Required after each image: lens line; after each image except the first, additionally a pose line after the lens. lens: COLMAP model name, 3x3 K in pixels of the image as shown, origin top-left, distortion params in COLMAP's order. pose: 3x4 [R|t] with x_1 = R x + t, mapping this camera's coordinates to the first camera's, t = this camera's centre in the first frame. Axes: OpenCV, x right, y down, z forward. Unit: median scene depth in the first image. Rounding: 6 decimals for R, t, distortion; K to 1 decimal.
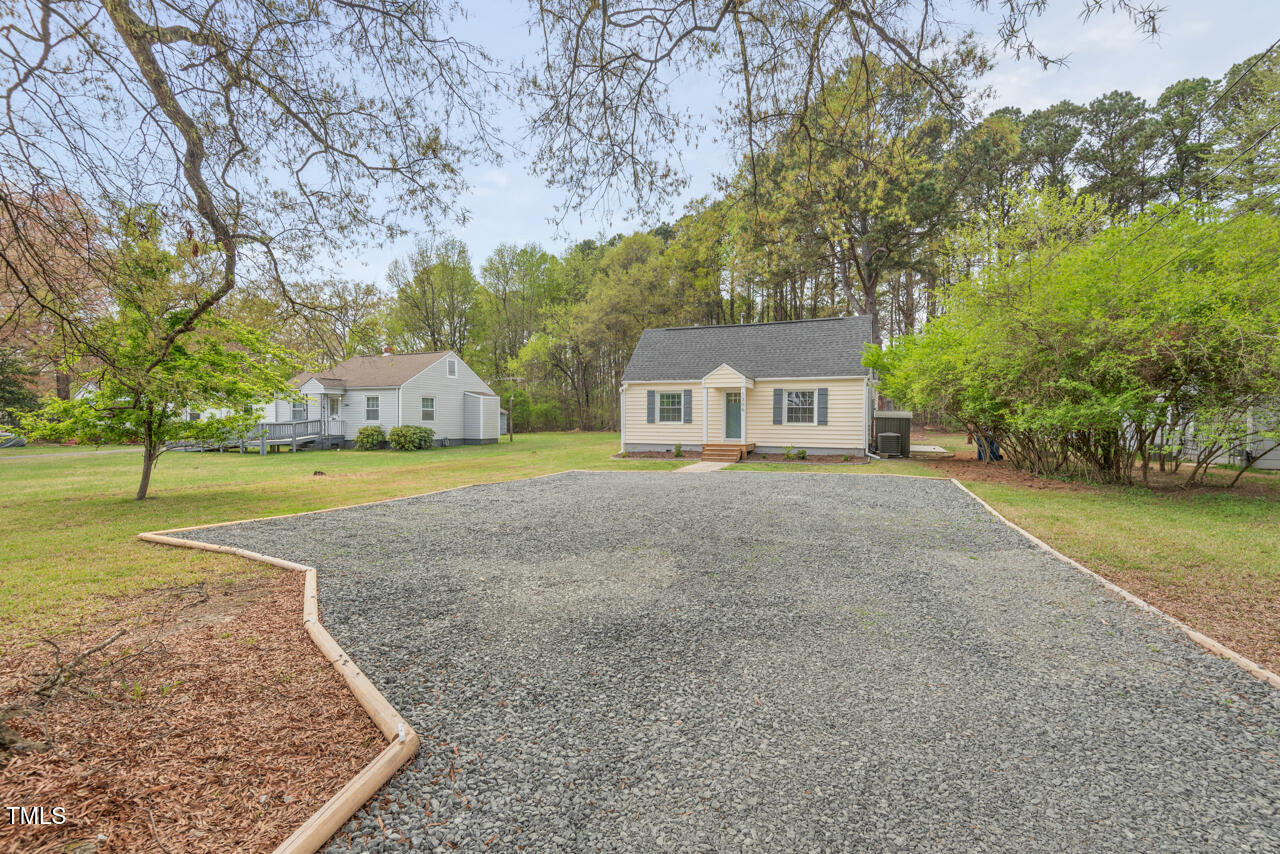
lens RADIAL K [[576.6, 0, 638.2], [0, 576.6, 425.5], [0, 0, 1]] dist [-0.004099, -0.002527]
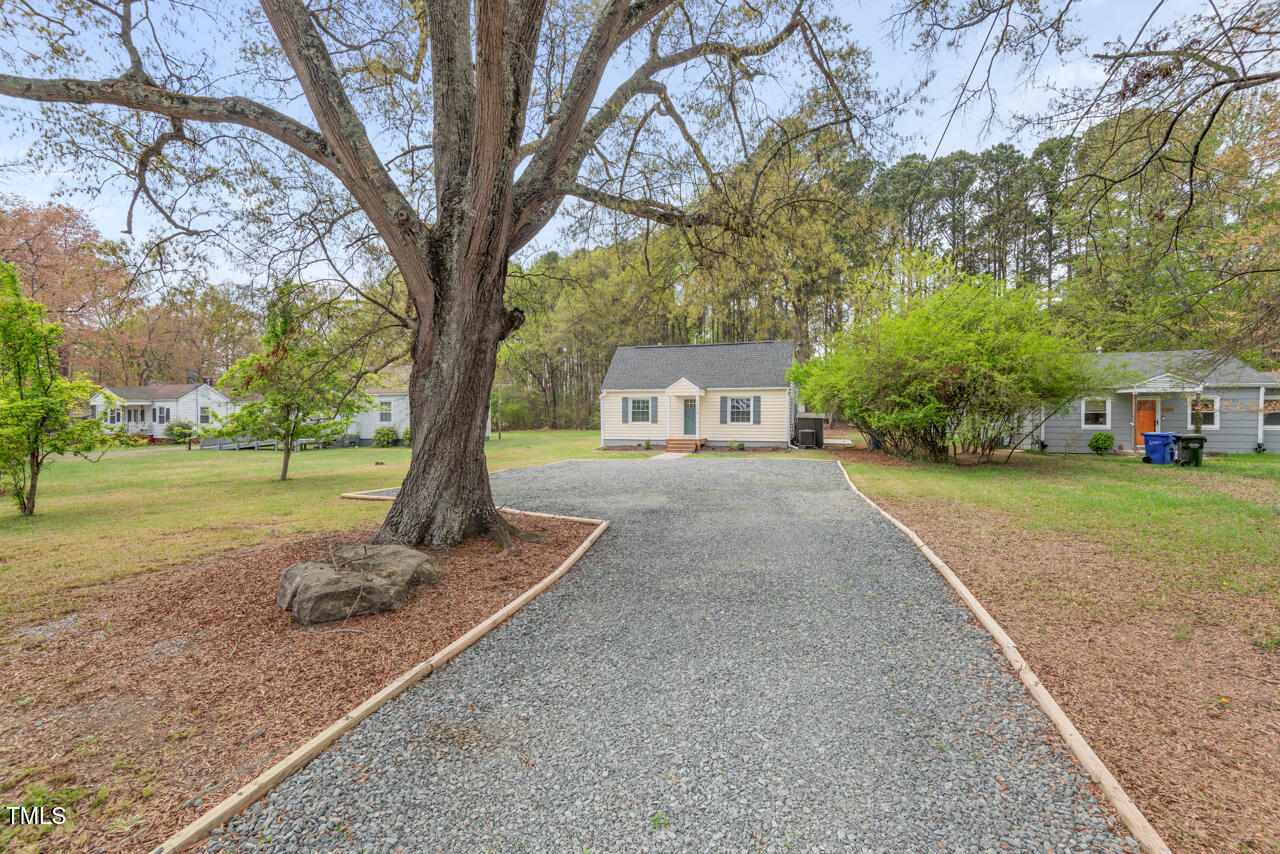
lens RADIAL K [[576.6, 0, 640.6], [0, 576.6, 427.3], [0, 0, 1]] dist [-0.004099, -0.002527]
pose [[0.996231, -0.006187, 0.086521, -0.056684], [0.005544, 0.999955, 0.007667, -0.004761], [-0.086565, -0.007159, 0.996220, -0.276228]]
